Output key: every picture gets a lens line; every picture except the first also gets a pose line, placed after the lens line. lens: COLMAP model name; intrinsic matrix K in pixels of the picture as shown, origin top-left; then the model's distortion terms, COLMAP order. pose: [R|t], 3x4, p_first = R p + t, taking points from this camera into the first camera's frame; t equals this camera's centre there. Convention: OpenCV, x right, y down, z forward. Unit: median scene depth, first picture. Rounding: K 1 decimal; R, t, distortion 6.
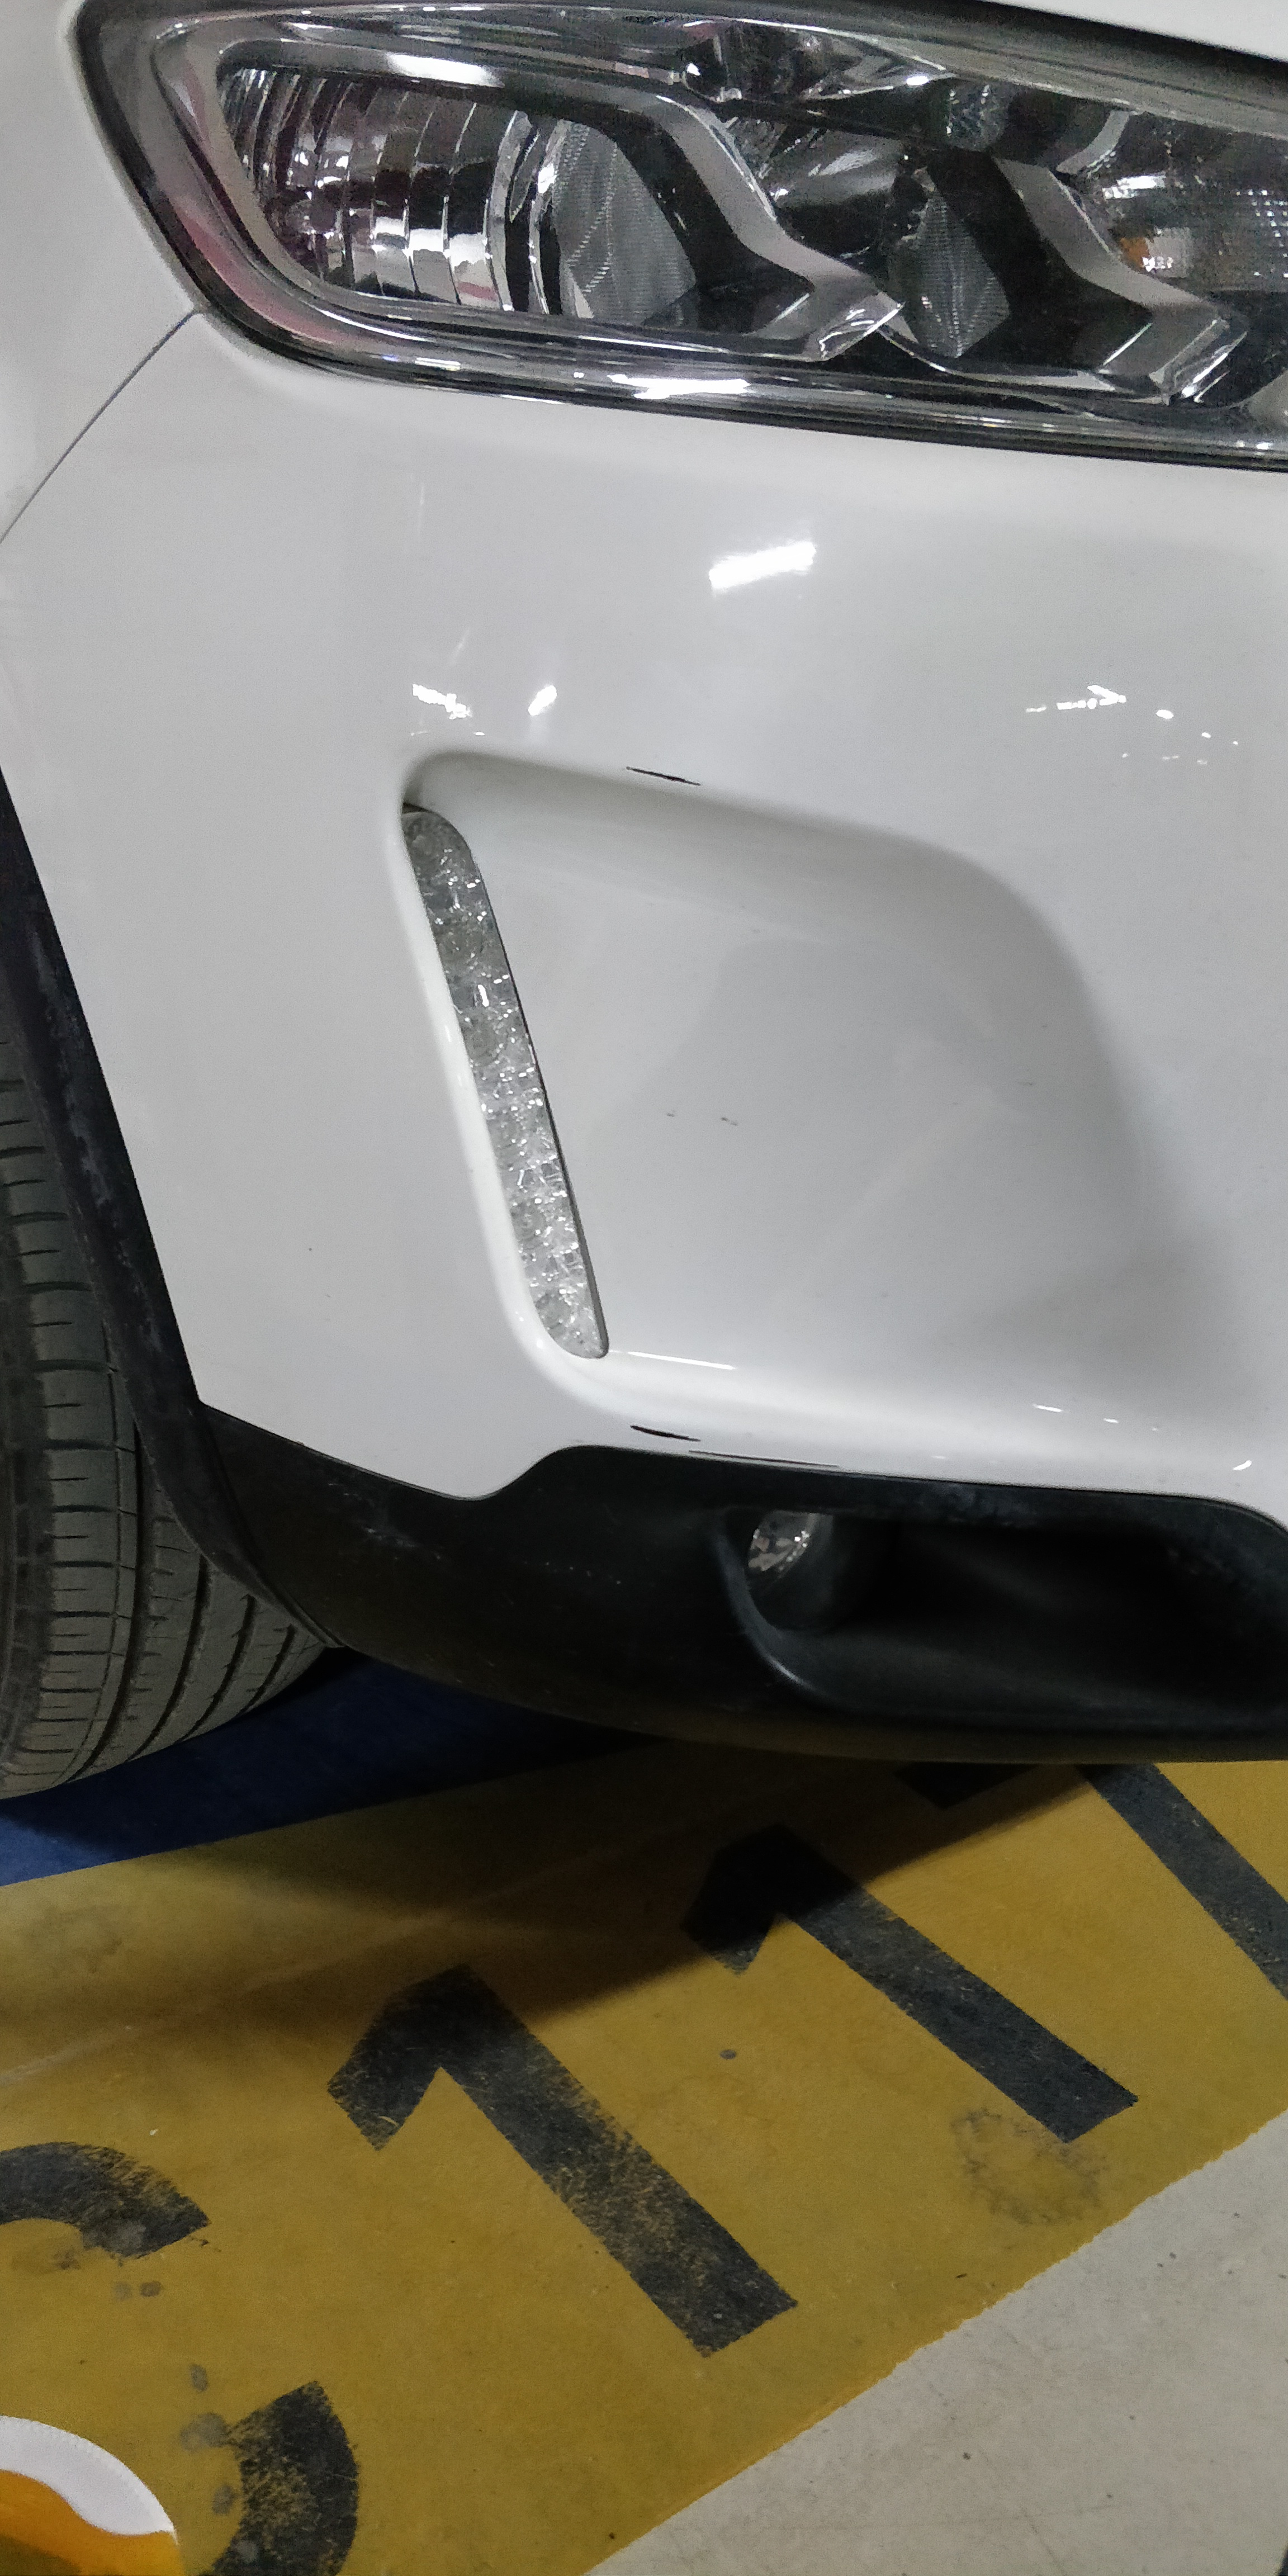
lens RADIAL K [[2154.2, 0, 677.3], [0, 2154.2, 1290.9], [0, 0, 1]] dist [0.002749, -0.001513]
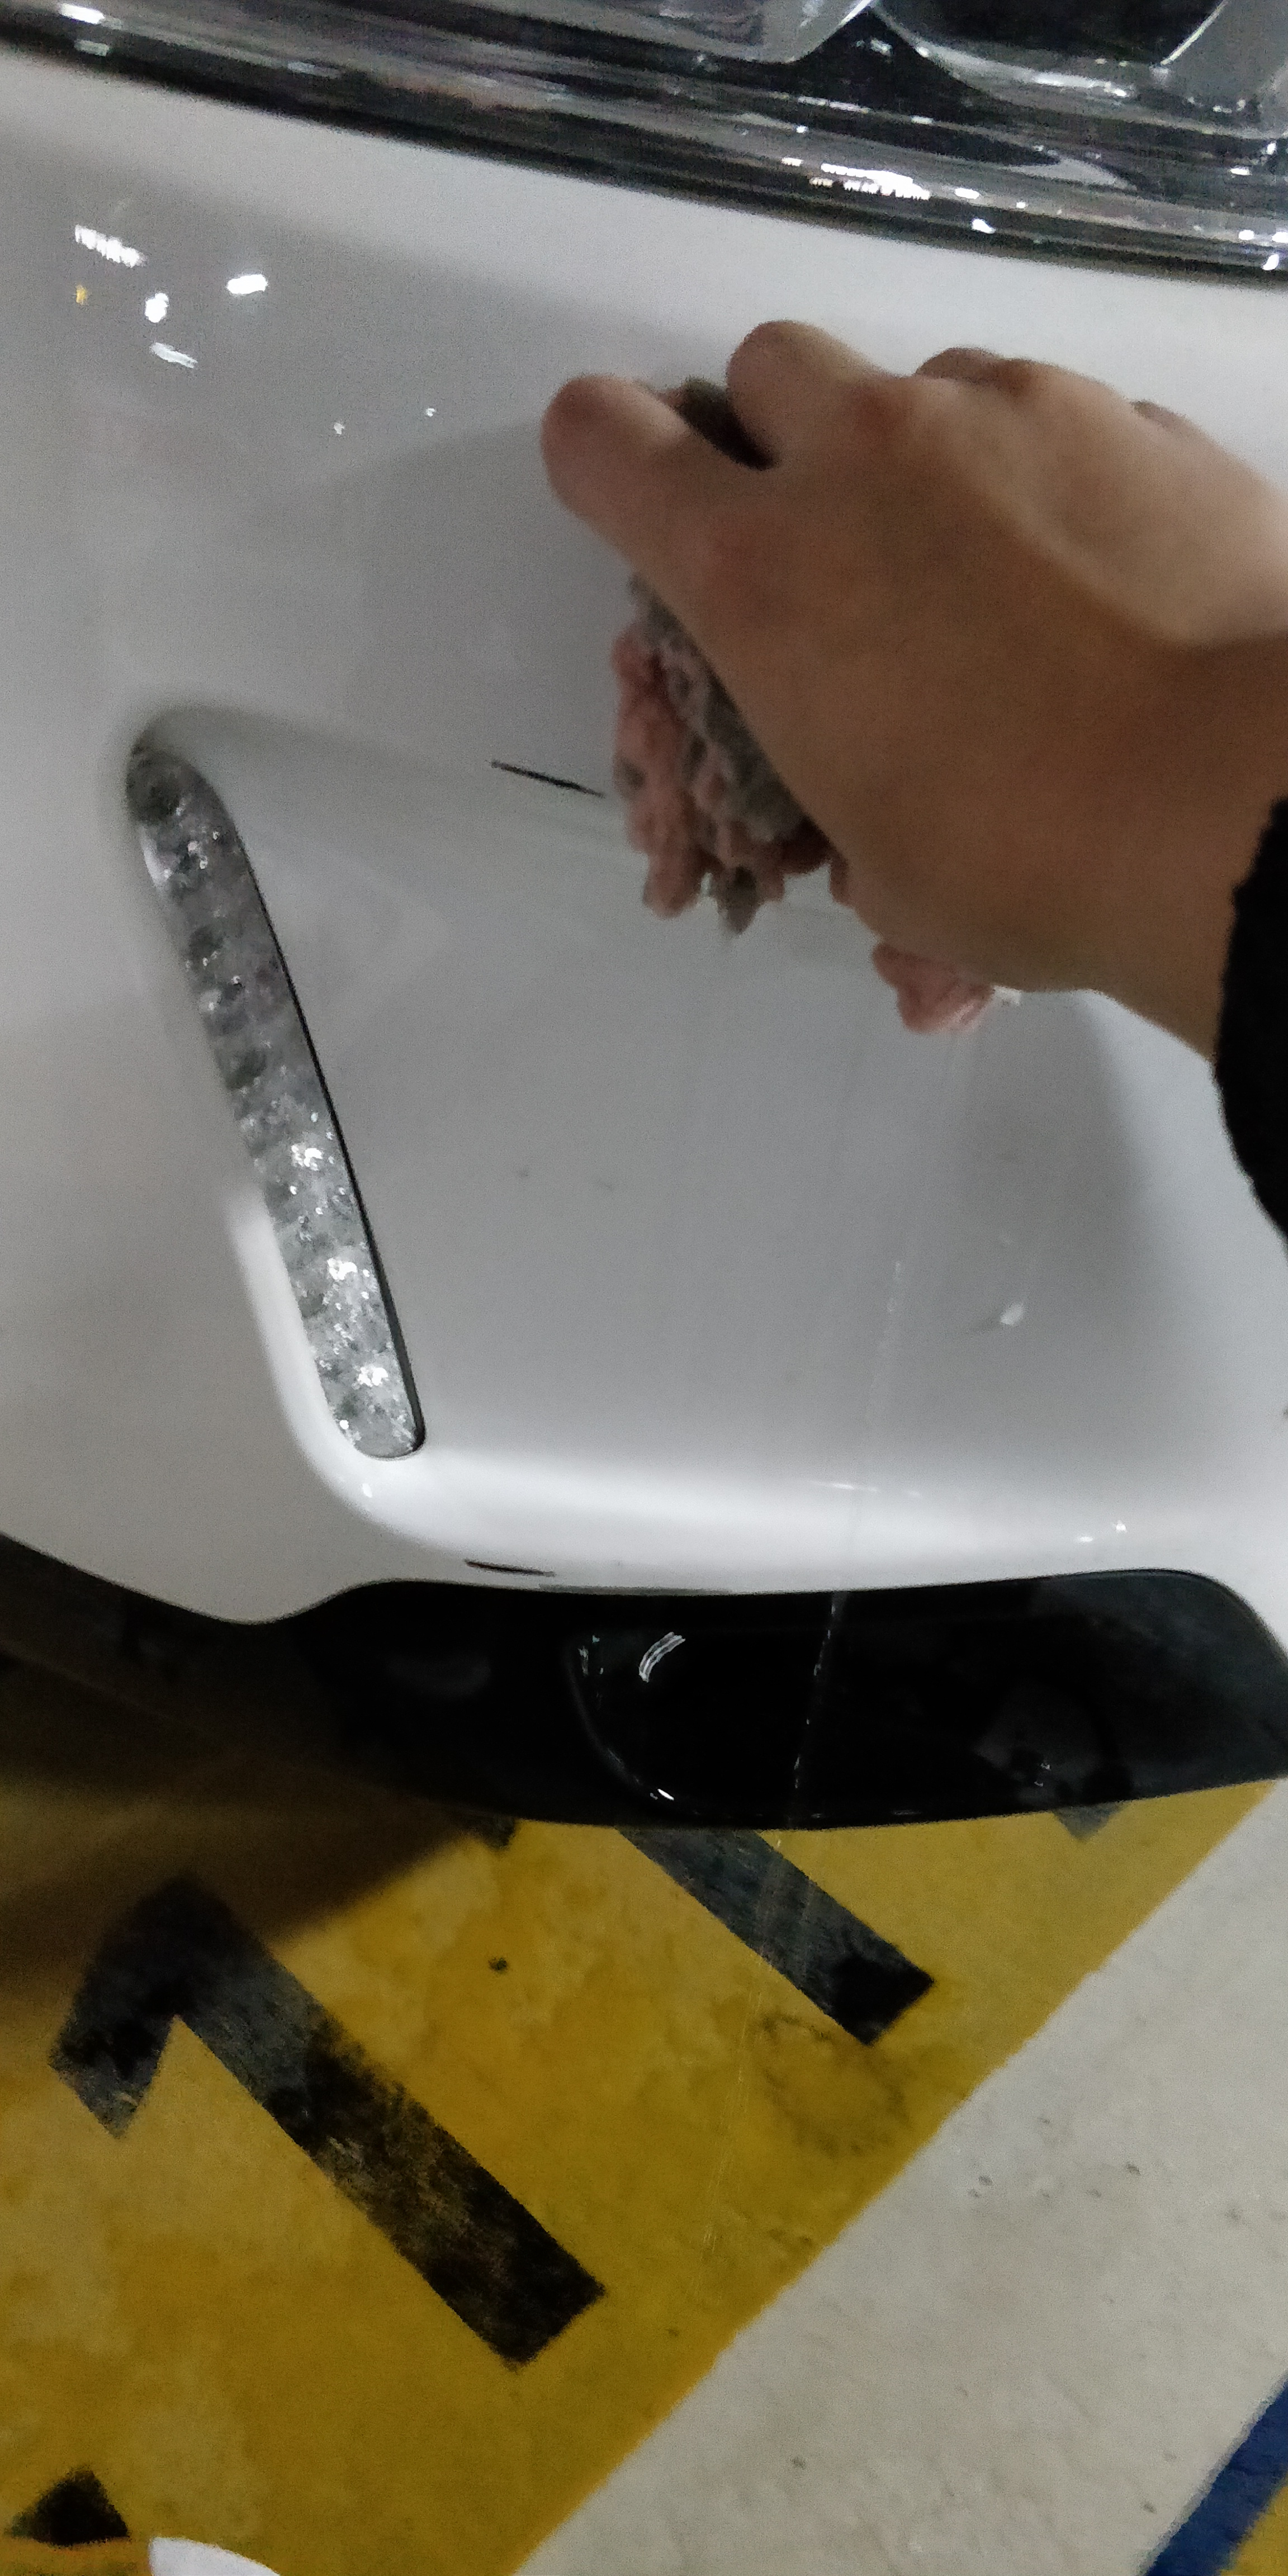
lens RADIAL K [[2154.2, 0, 677.3], [0, 2154.2, 1290.9], [0, 0, 1]] dist [0.002749, -0.001513]
pose [[0.980540, -0.034117, 0.193334, -0.074808], [-0.027401, 0.951362, 0.306854, -0.215446], [-0.194399, -0.306180, 0.931914, 0.244124]]
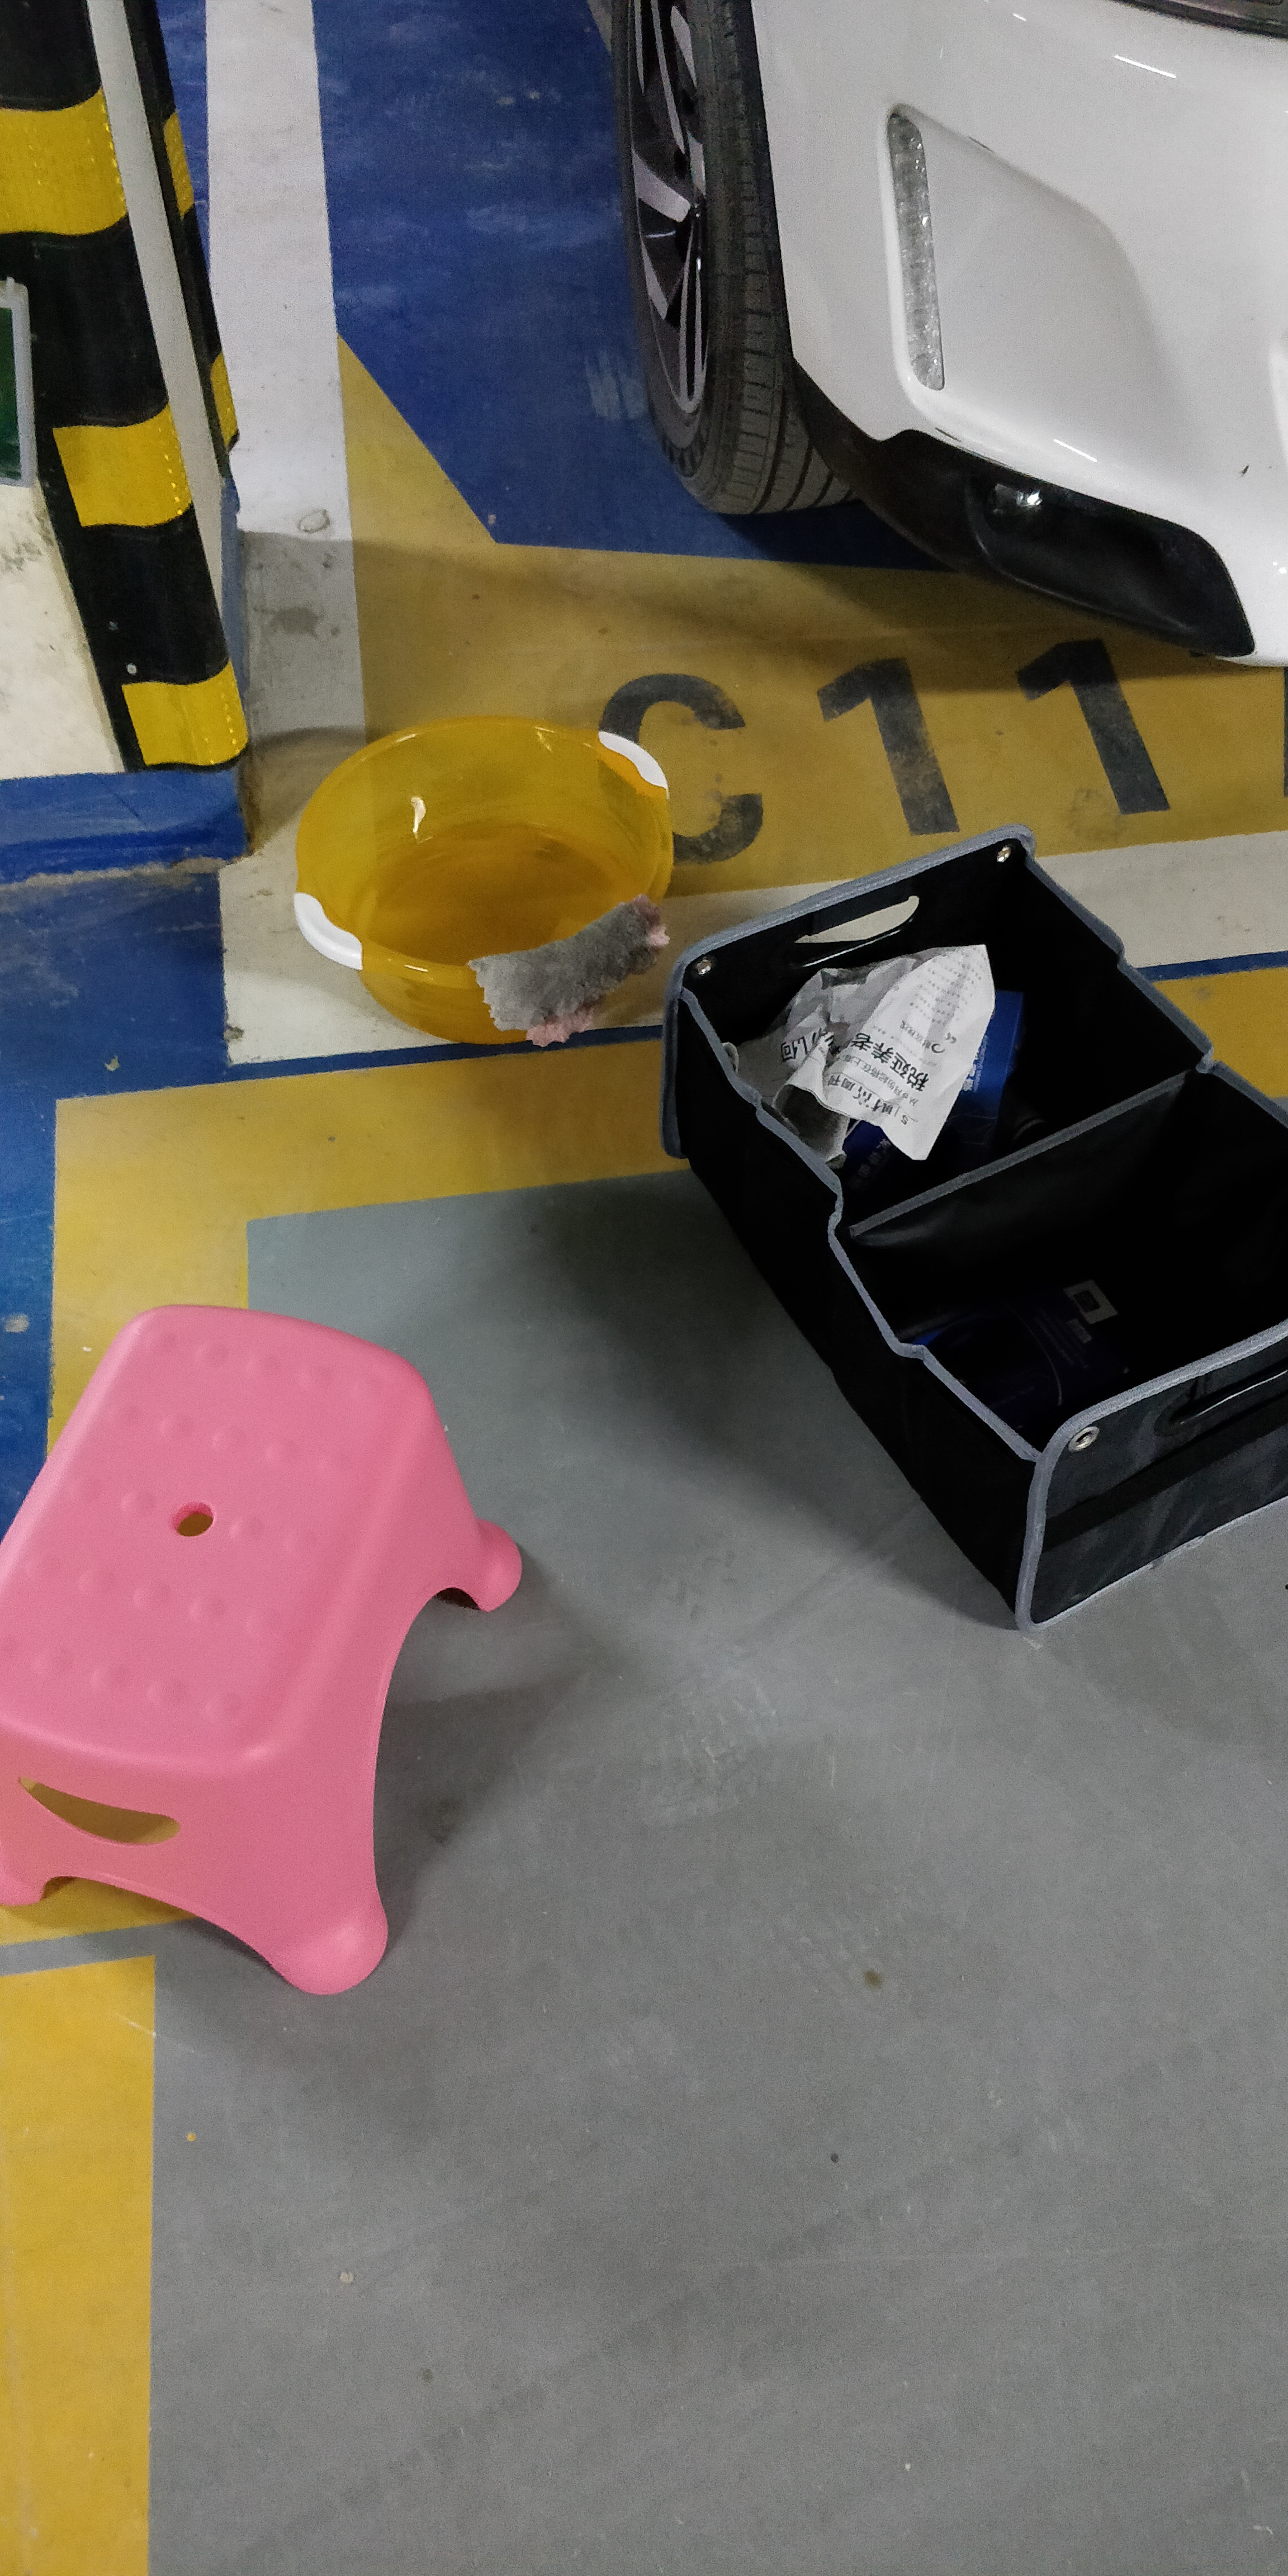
lens RADIAL K [[2154.2, 0, 677.3], [0, 2154.2, 1290.9], [0, 0, 1]] dist [0.002749, -0.001513]
pose [[0.879388, 0.371777, -0.297419, 0.618979], [-0.153696, 0.812923, 0.561723, -0.354843], [0.450614, -0.448261, 0.772016, -1.066694]]
